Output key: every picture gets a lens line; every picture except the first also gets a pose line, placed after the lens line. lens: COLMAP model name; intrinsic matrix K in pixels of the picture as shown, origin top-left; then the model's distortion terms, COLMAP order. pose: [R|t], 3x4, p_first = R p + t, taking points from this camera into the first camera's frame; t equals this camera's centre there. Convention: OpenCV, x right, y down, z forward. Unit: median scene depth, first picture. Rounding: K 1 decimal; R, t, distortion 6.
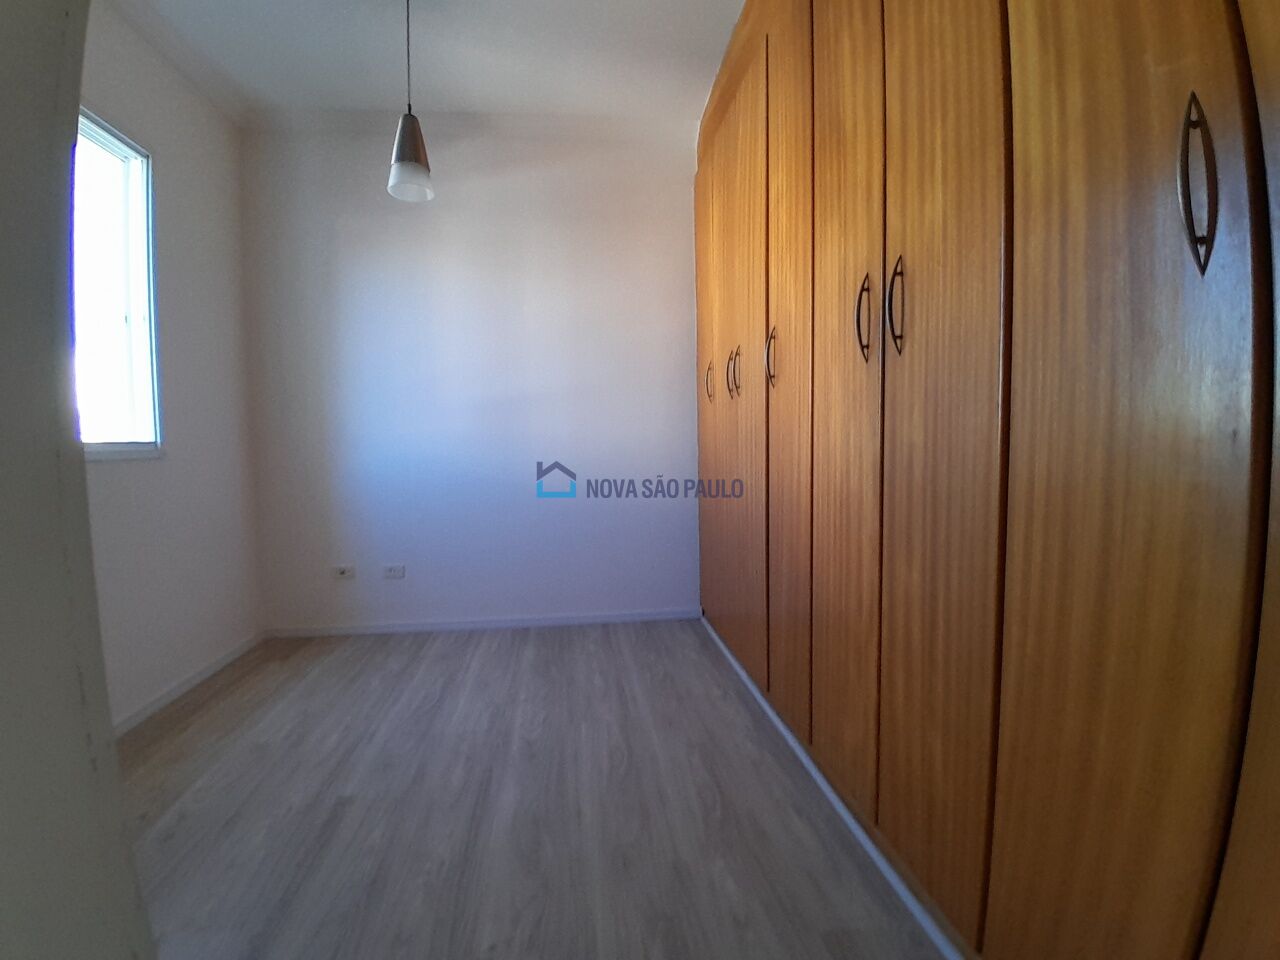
lens RADIAL K [[648.0, 0, 640.0], [0, 648.0, 480.0], [0, 0, 1]] dist [-0.047789, -0.000591]
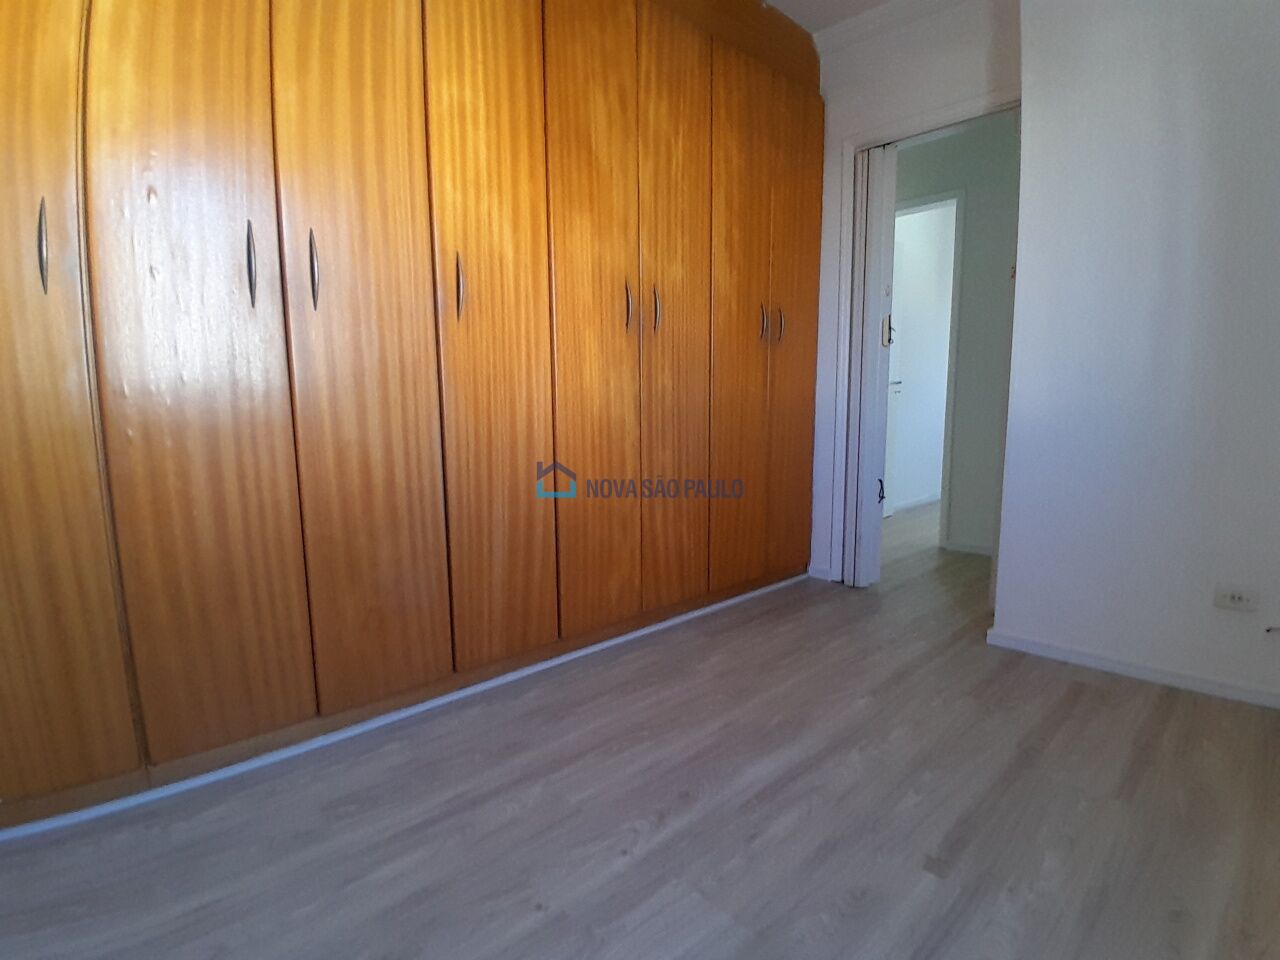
lens RADIAL K [[648.0, 0, 640.0], [0, 648.0, 480.0], [0, 0, 1]] dist [-0.047789, -0.000591]
pose [[-0.608393, -0.083199, 0.789263, -0.795152], [0.065497, 0.985834, 0.154408, -0.059525], [-0.790928, 0.145635, -0.594325, 1.637212]]
